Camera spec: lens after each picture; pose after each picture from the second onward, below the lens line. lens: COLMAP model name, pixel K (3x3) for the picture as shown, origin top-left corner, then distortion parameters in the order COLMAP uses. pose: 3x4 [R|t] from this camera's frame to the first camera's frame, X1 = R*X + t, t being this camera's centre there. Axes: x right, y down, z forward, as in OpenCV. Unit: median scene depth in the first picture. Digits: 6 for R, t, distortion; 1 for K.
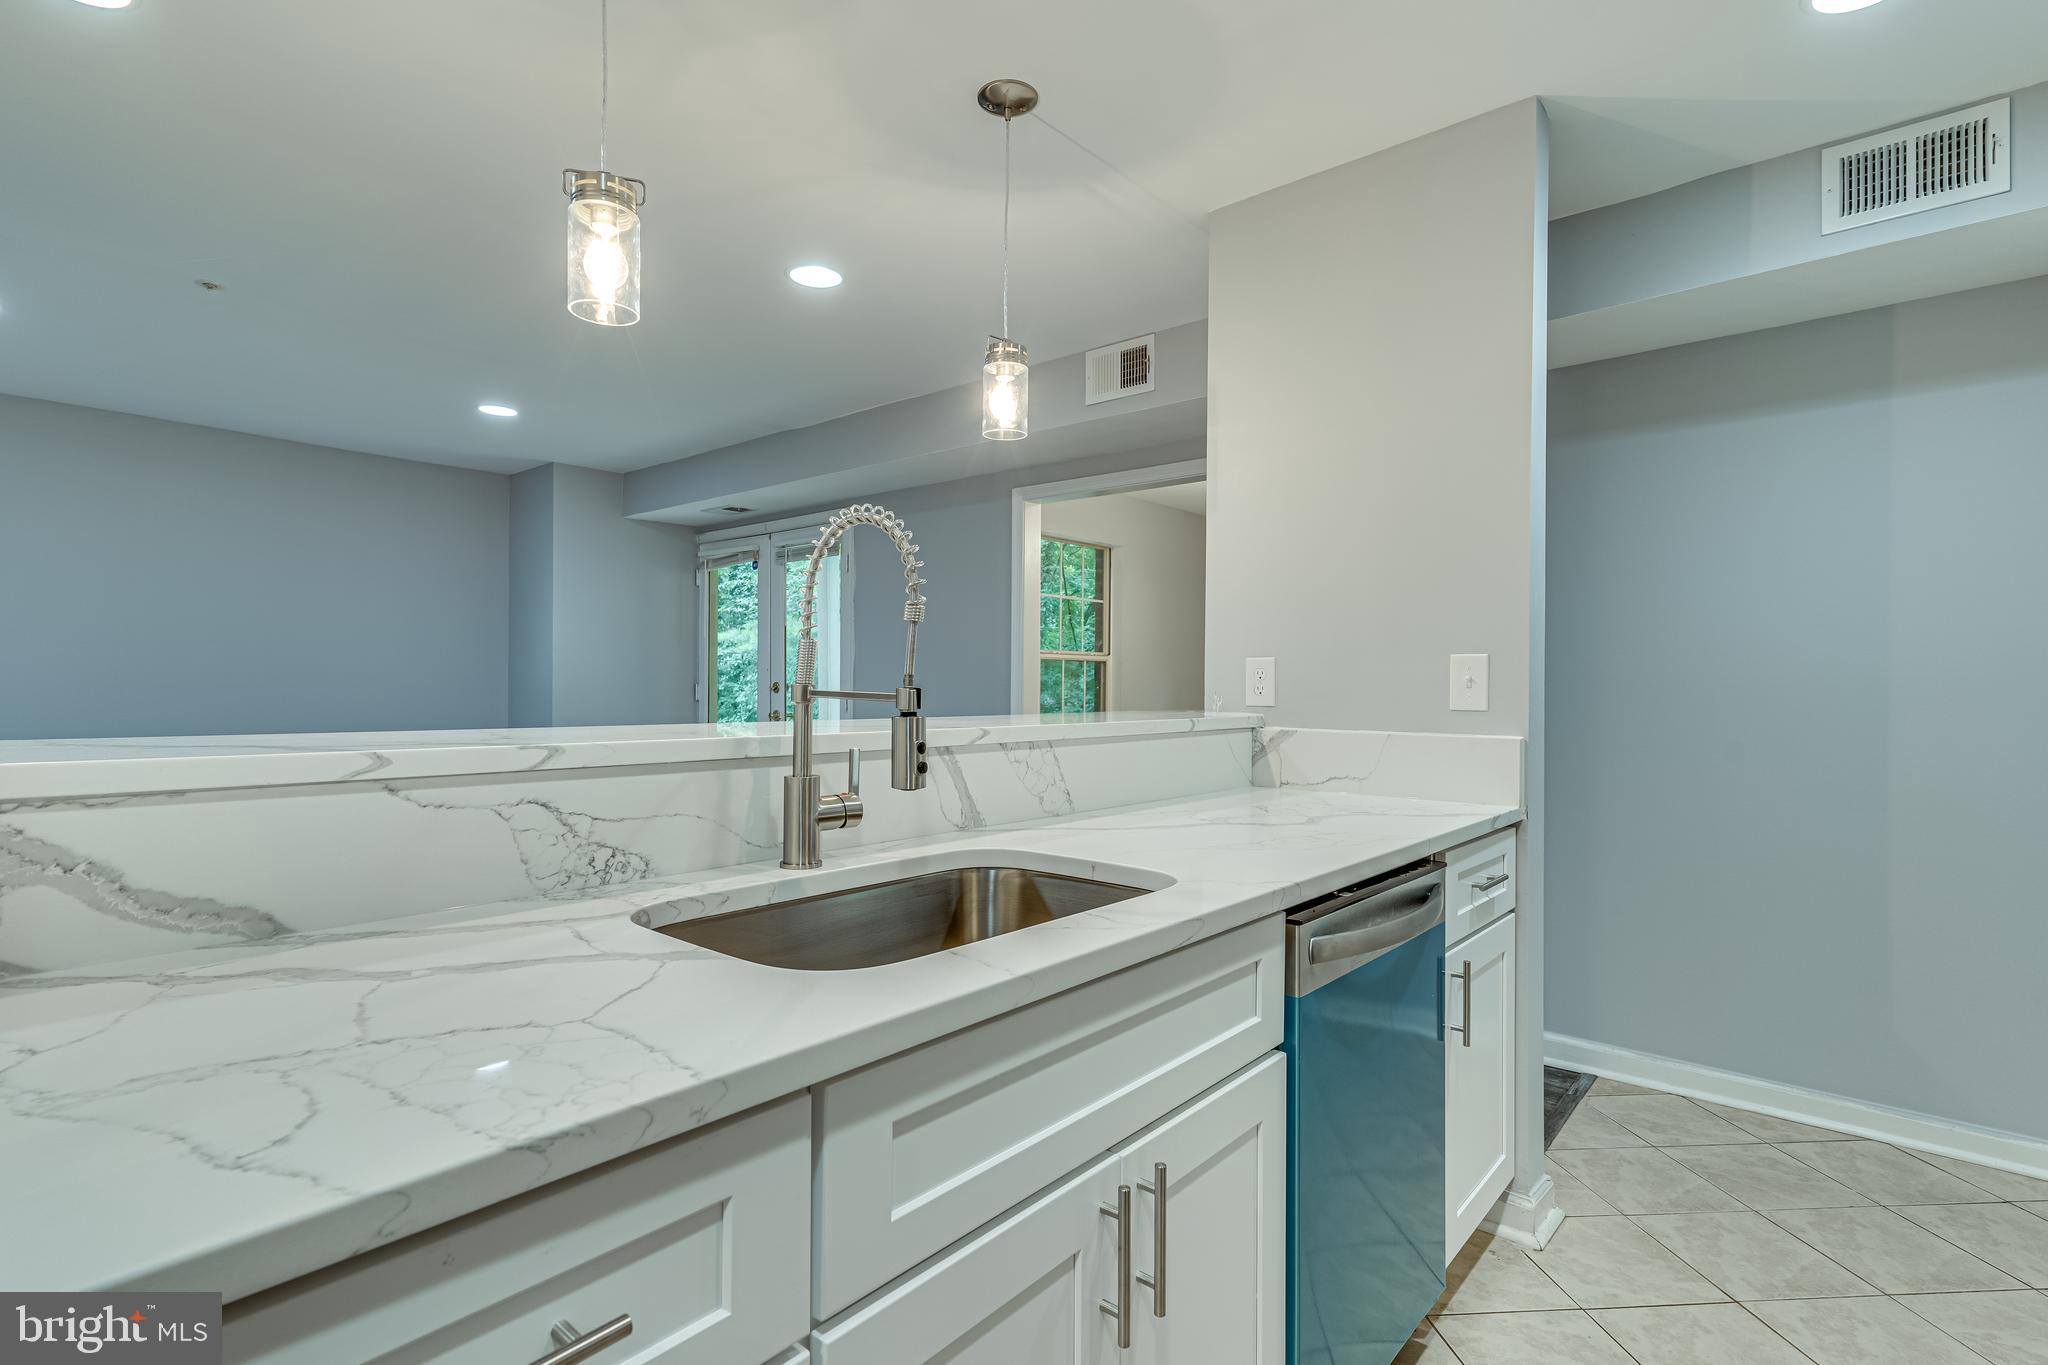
lens RADIAL K [[999.2, 0, 1029.1], [0, 999.2, 664.8], [0, 0, 1]] dist [0.012396, 0.000187]
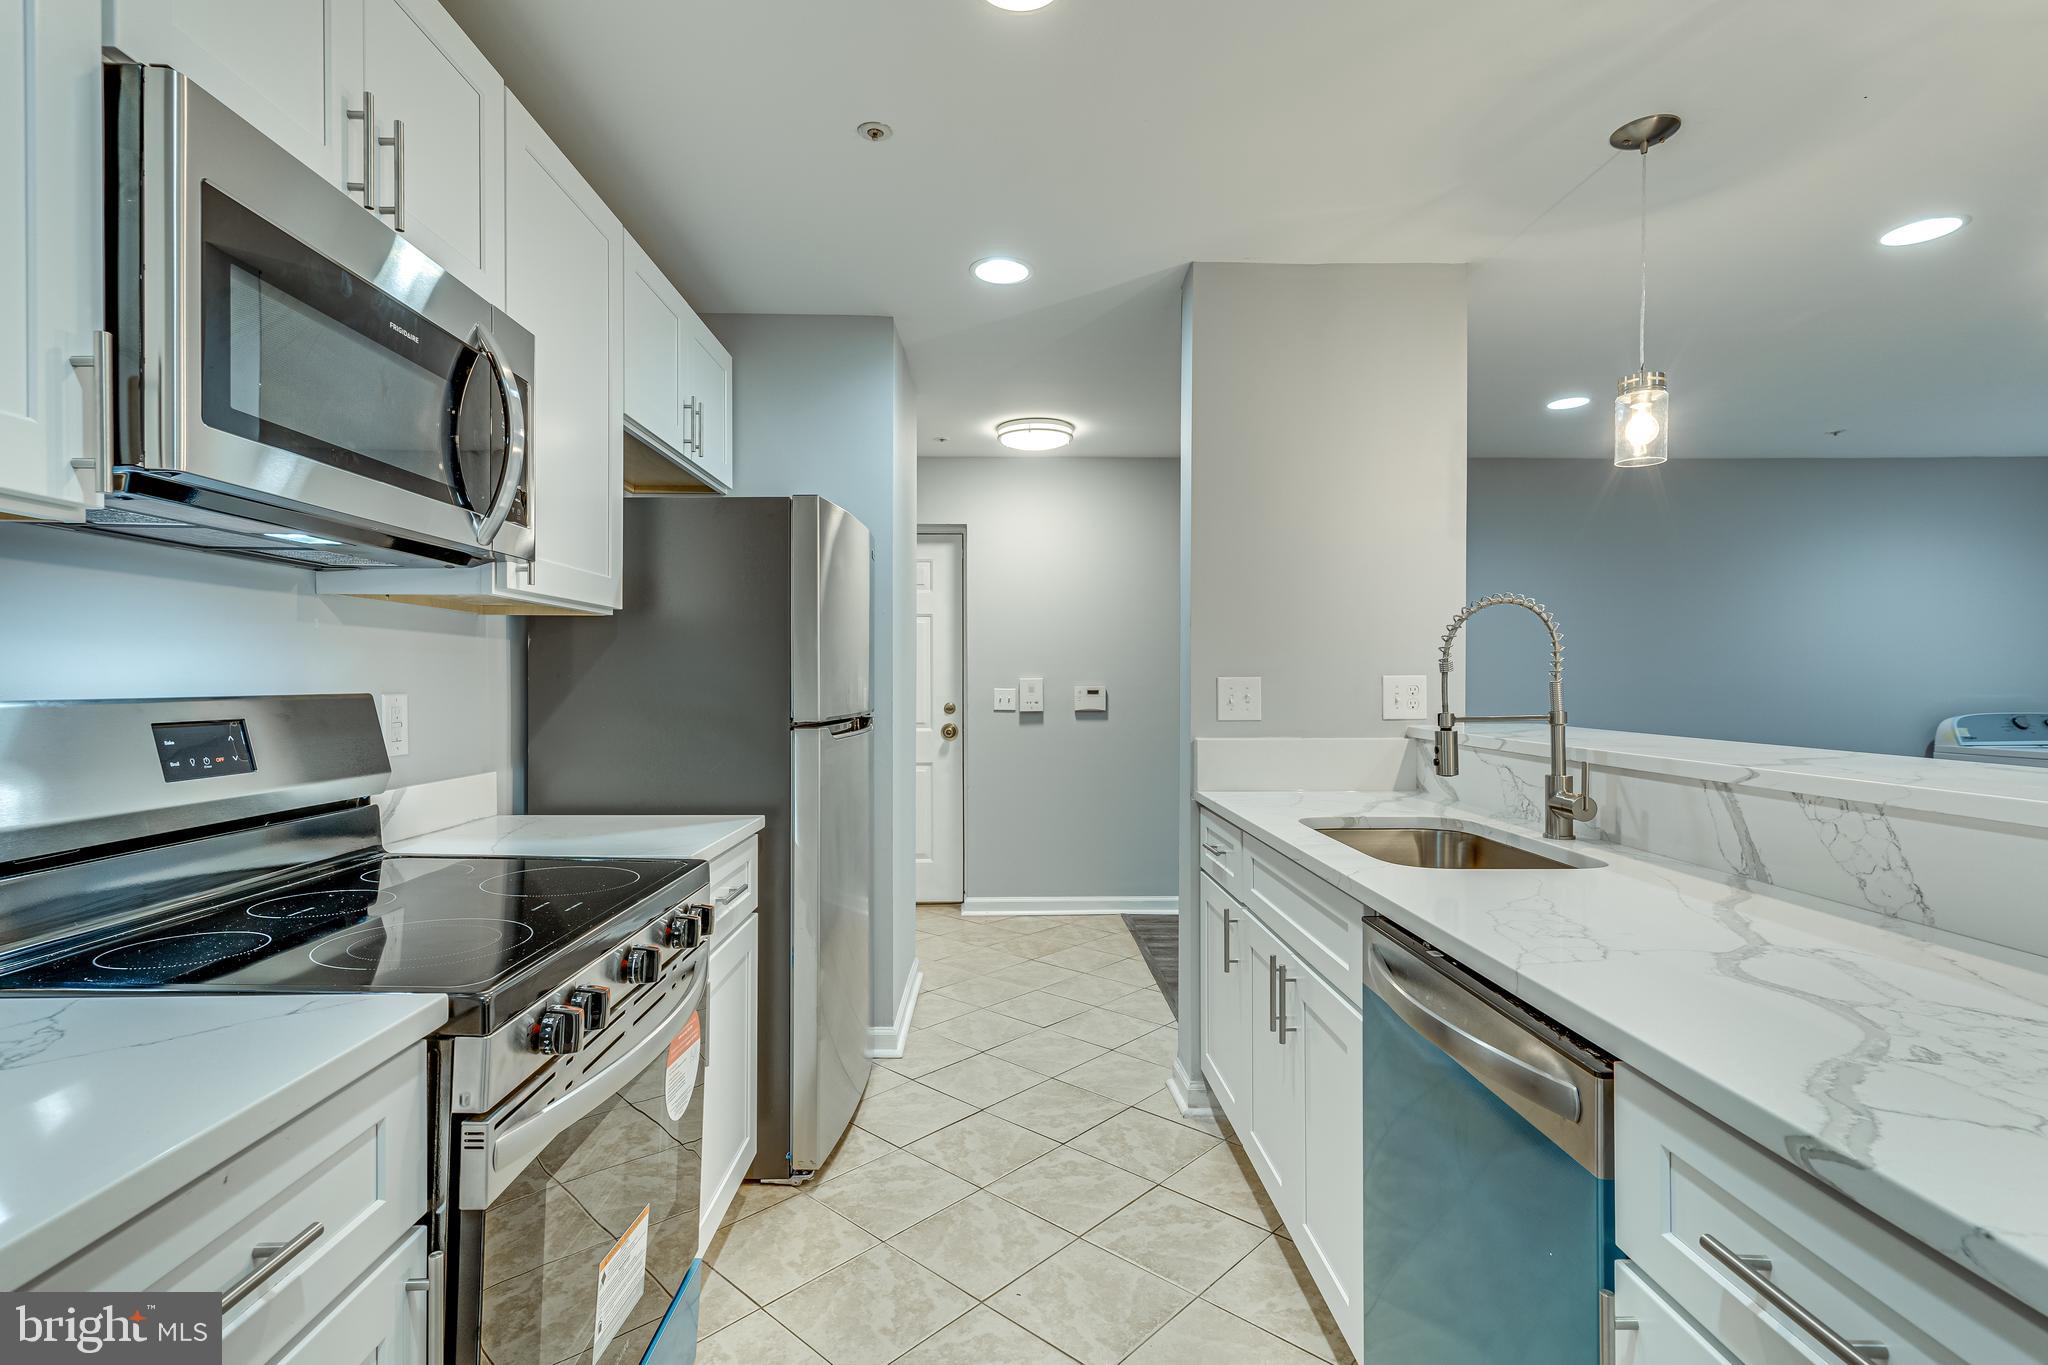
lens RADIAL K [[999.2, 0, 1022.5], [0, 999.2, 682.5], [0, 0, 1]] dist [0.012396, 0.000187]
pose [[-0.748927, -0.004998, -0.662634, 1.223162], [0.004069, 0.999918, -0.012141, -0.005553], [0.662640, -0.011789, -0.748845, 1.469489]]
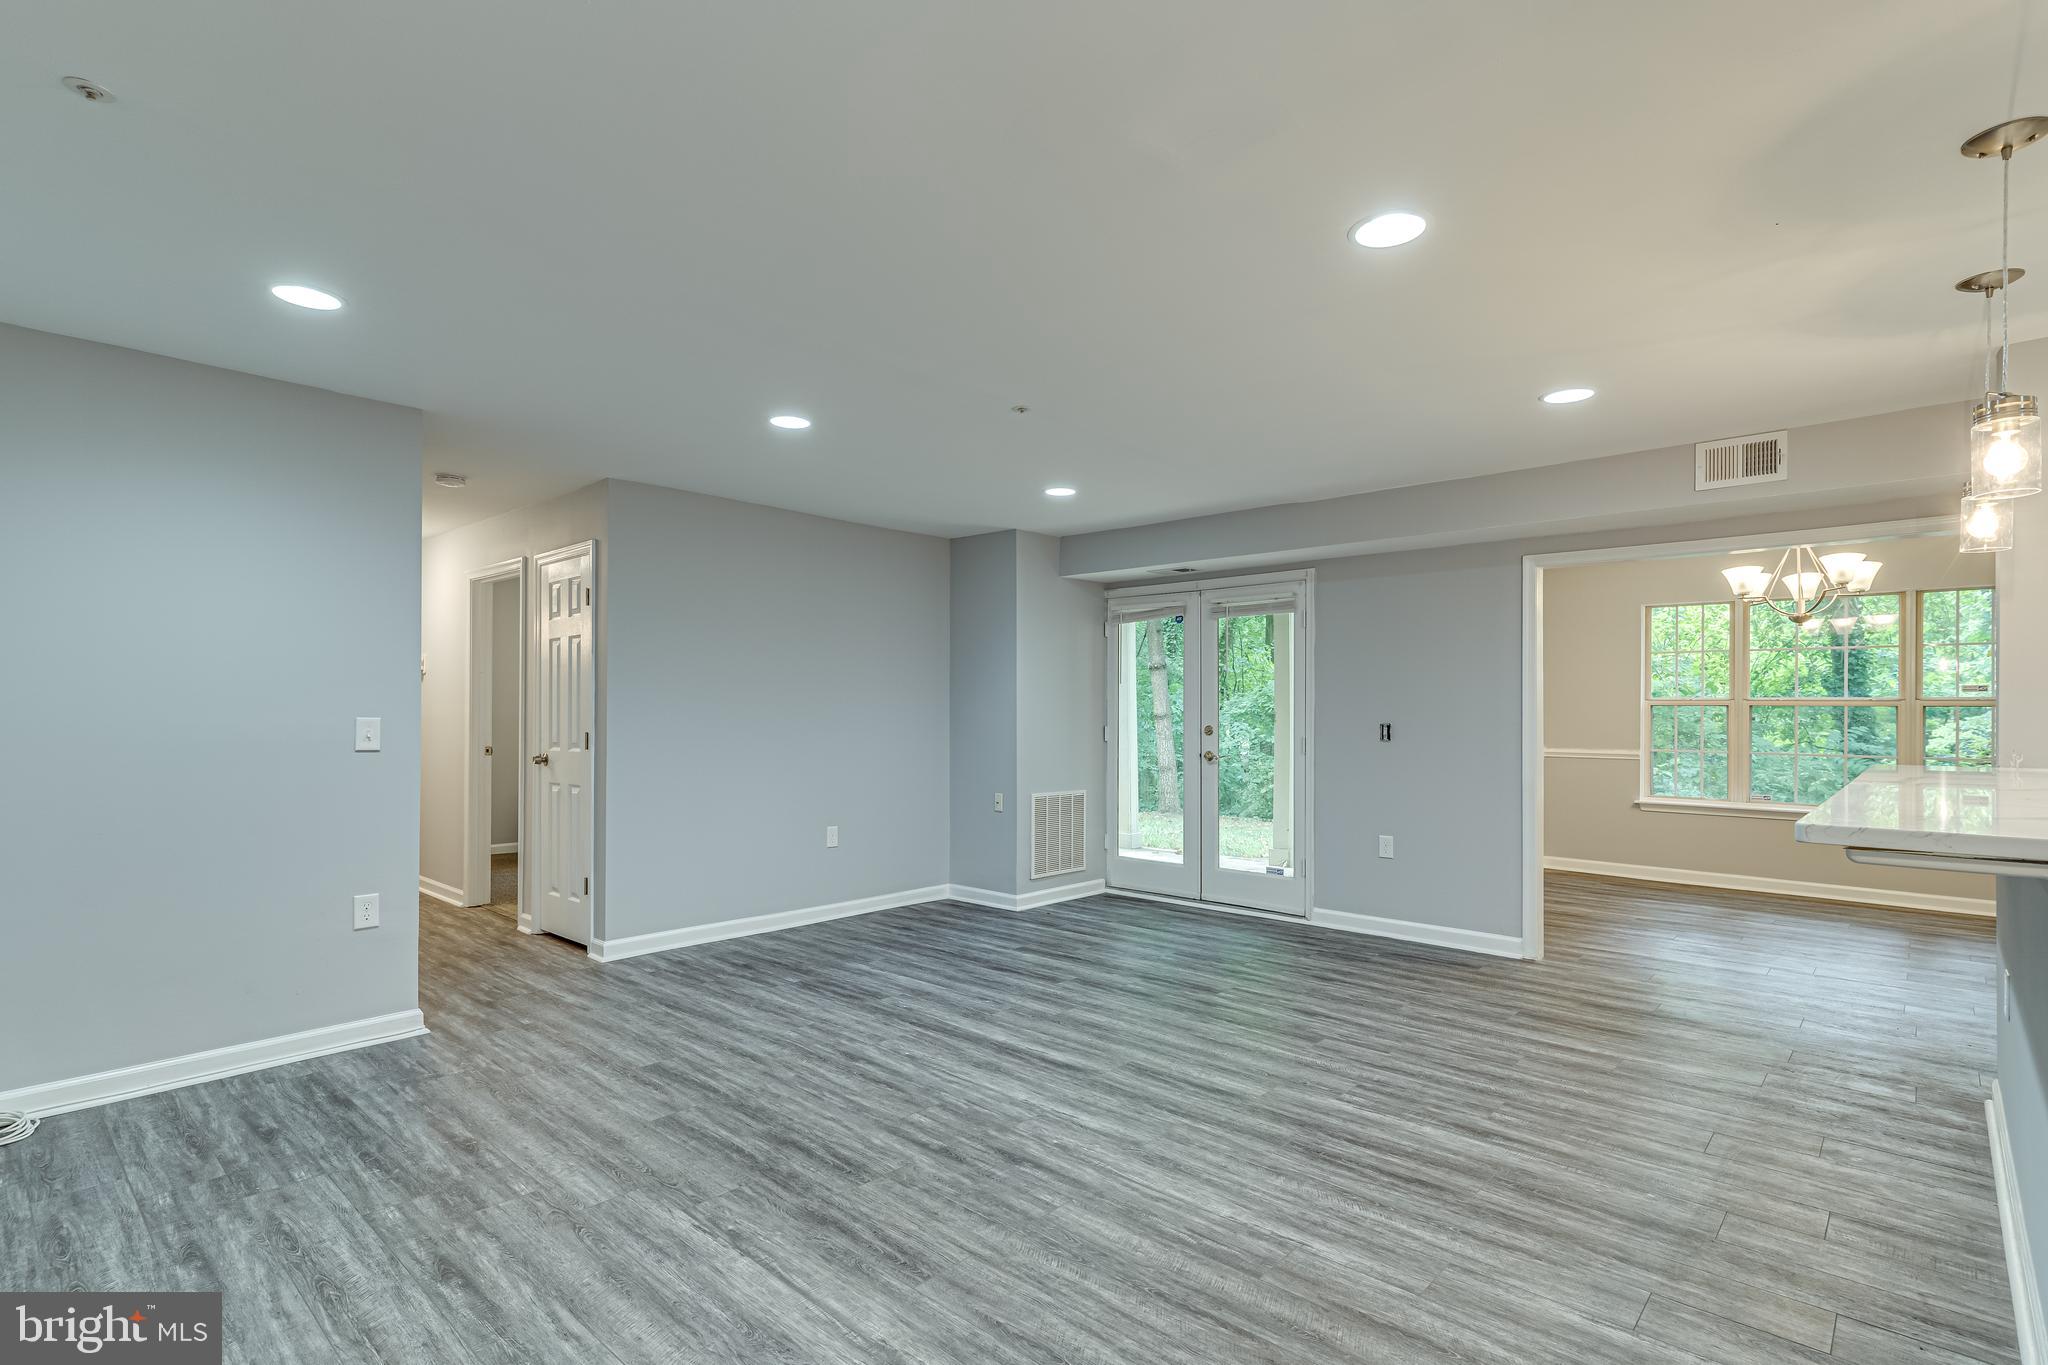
lens RADIAL K [[999.2, 0, 1015.0], [0, 999.2, 693.5], [0, 0, 1]] dist [0.012396, 0.000187]
pose [[0.999199, -0.002300, -0.039957, -0.406934], [0.002278, 0.999997, -0.000617, -0.017234], [0.039959, 0.000525, 0.999201, -0.107882]]
